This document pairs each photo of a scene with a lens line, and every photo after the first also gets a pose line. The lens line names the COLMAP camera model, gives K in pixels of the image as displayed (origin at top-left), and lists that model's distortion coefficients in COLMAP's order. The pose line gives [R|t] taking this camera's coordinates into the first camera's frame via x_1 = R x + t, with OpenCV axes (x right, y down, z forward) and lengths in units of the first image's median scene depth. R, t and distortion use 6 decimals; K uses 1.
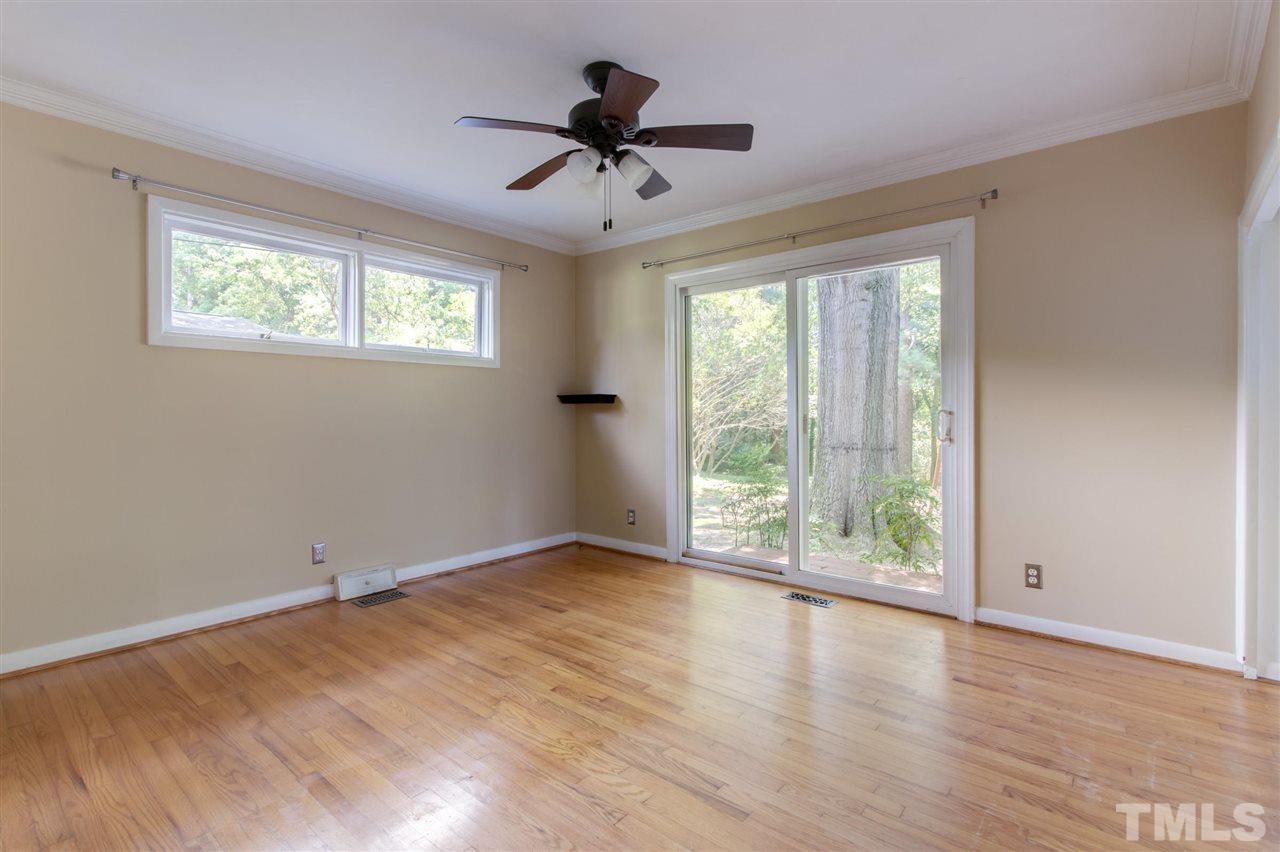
lens RADIAL K [[589.4, 0, 637.7], [0, 589.4, 418.8], [0, 0, 1]] dist [0.003382, -0.001789]
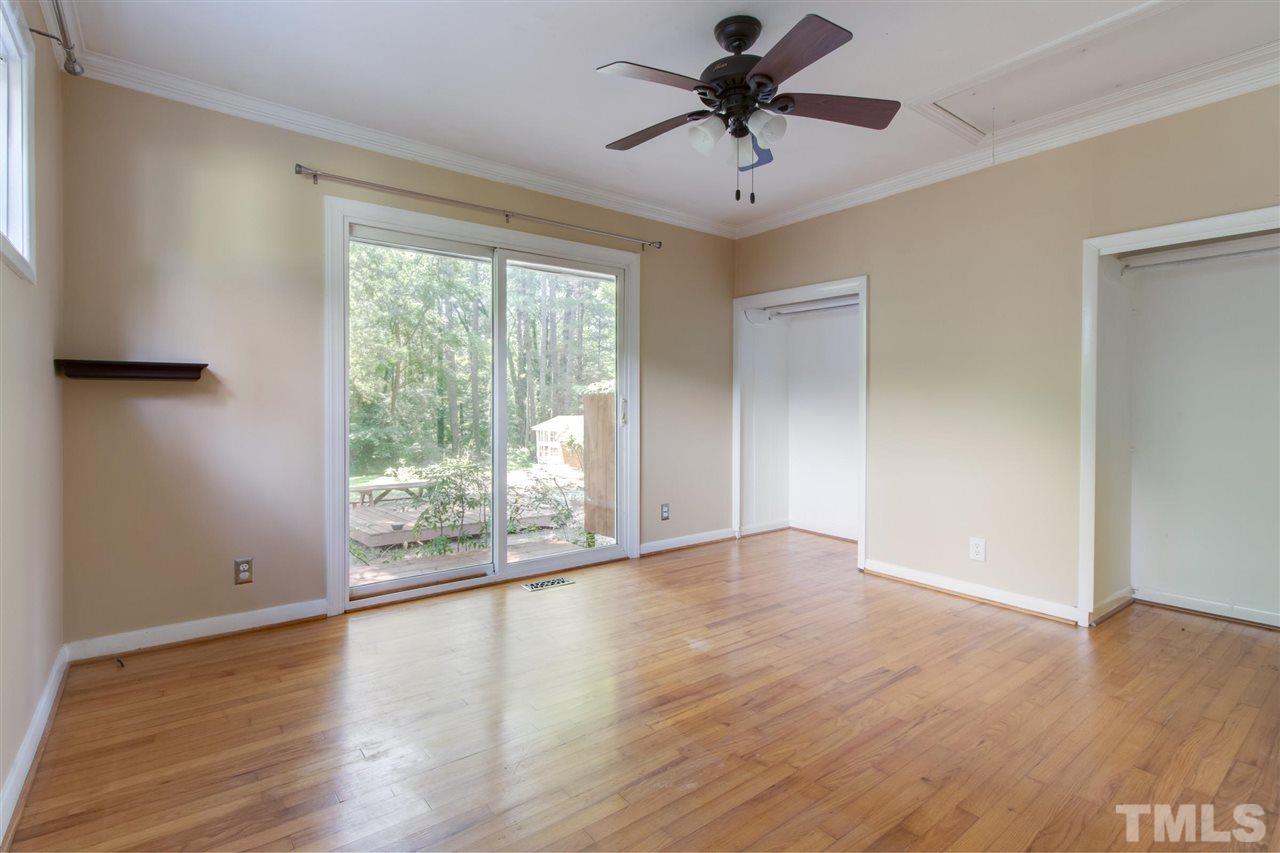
lens RADIAL K [[589.4, 0, 641.9], [0, 589.4, 406.8], [0, 0, 1]] dist [0.003382, -0.001789]
pose [[0.232528, -0.002002, 0.972588, -0.736277], [0.011397, 0.999935, -0.000666, 0.006119], [-0.972523, 0.011239, 0.232535, 0.685862]]
